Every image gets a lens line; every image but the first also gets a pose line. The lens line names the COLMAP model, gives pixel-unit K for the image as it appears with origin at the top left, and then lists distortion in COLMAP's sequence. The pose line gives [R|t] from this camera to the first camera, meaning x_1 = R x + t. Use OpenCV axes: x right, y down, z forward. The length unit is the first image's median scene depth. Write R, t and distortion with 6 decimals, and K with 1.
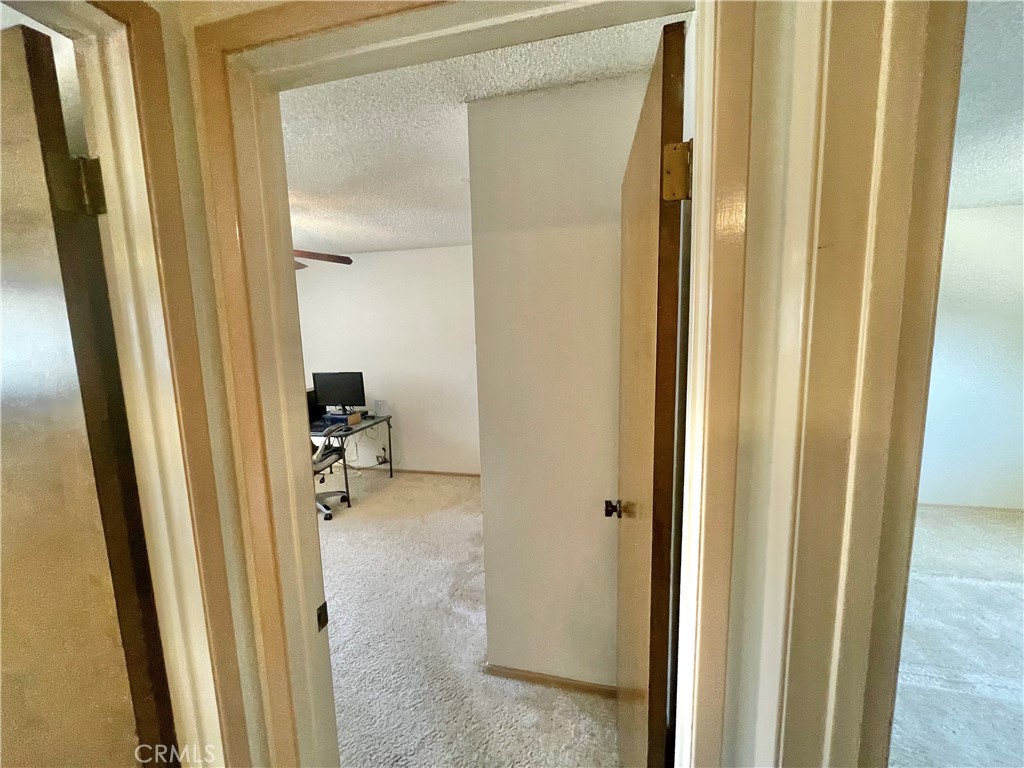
lens RADIAL K [[414.5, 0, 513.2], [0, 414.5, 384.9], [0, 0, 1]] dist [0.000627, 0.000242]
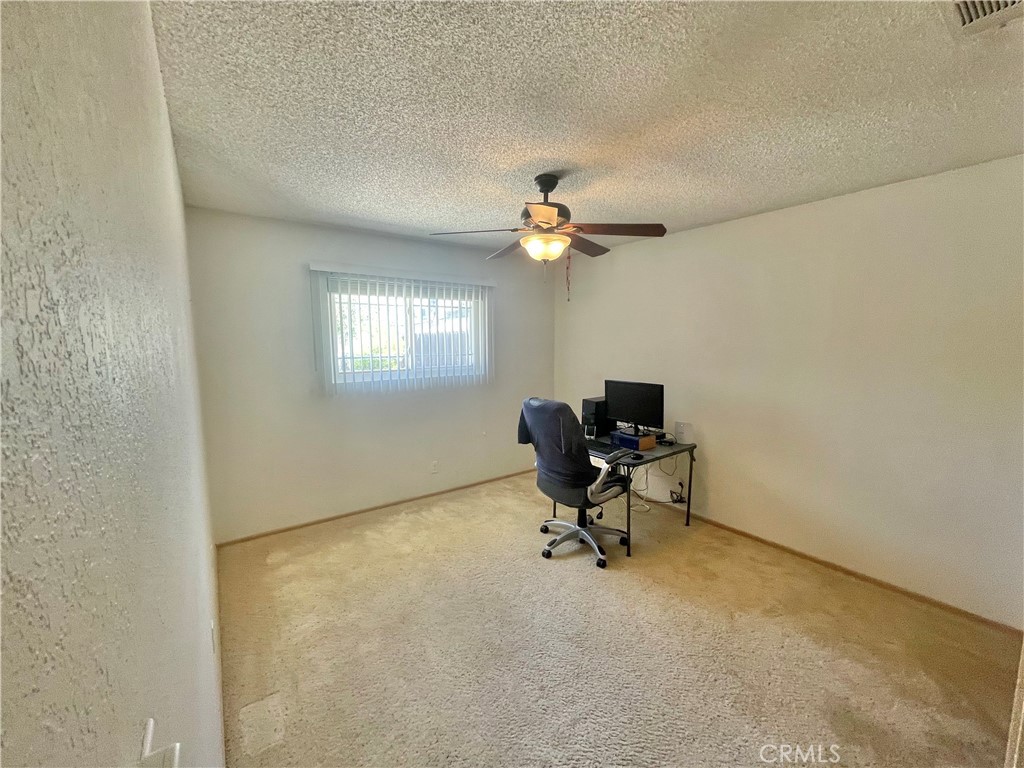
lens RADIAL K [[414.5, 0, 510.2], [0, 414.5, 385.1], [0, 0, 1]] dist [0.000627, 0.000242]
pose [[0.758311, 0.091867, -0.645387, -0.082118], [-0.096498, 0.994932, 0.028240, -0.024107], [0.644711, 0.040864, 0.763333, 0.224405]]
